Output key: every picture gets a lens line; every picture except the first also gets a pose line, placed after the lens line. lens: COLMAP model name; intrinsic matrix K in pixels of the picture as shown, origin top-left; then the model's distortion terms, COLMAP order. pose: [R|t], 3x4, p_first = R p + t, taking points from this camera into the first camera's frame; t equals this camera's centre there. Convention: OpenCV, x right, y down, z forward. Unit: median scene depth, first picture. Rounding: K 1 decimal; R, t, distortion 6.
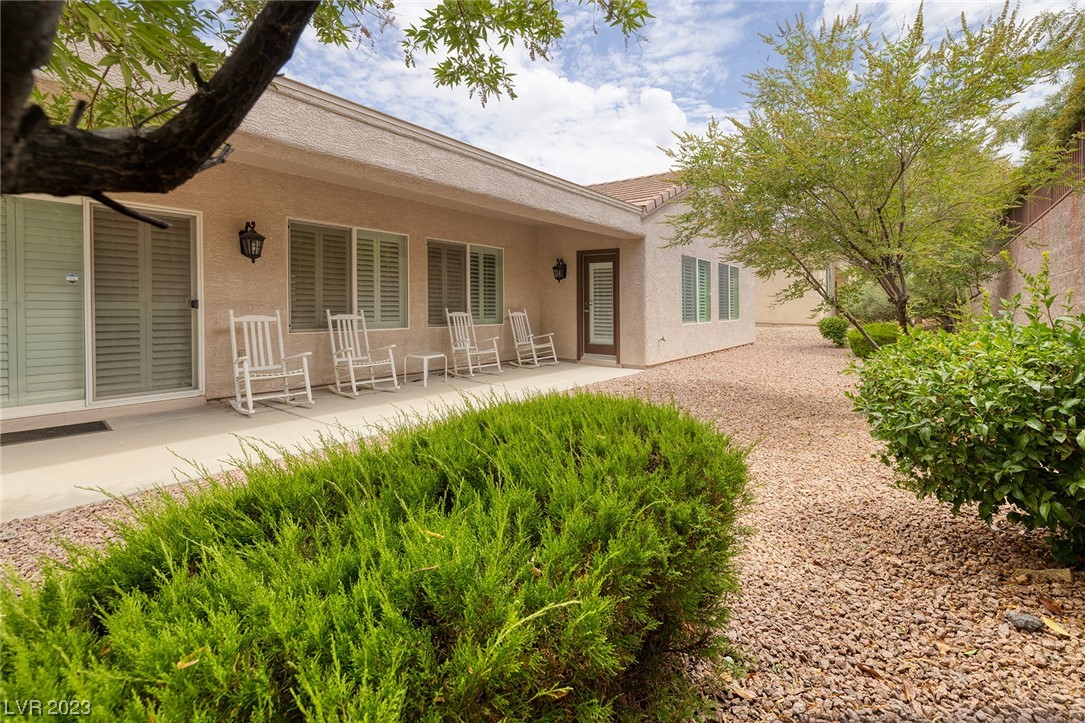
lens RADIAL K [[455.9, 0, 613.2], [0, 455.9, 310.8], [0, 0, 1]] dist [0.000144, 0.000184]
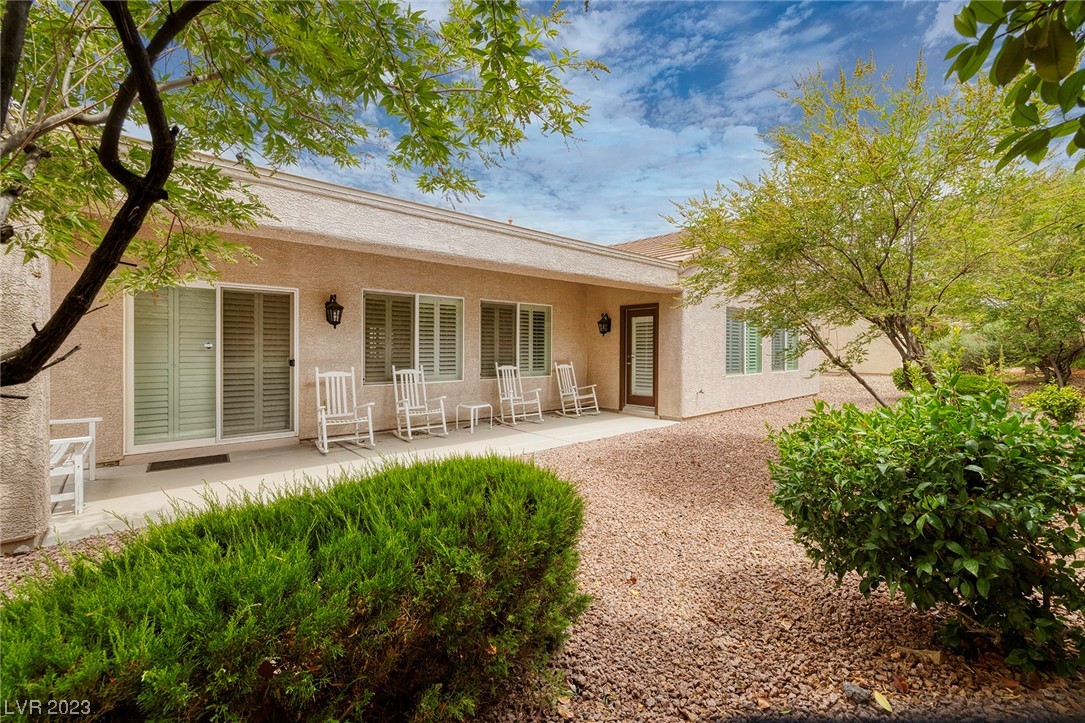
lens RADIAL K [[464.9, 0, 632.0], [0, 464.9, 349.6], [0, 0, 1]] dist [-0.000346, -0.000036]
pose [[0.979438, -0.003770, -0.201709, 0.198203], [0.003501, 0.999992, -0.001689, -0.035423], [0.201714, 0.000948, 0.979444, -0.049536]]
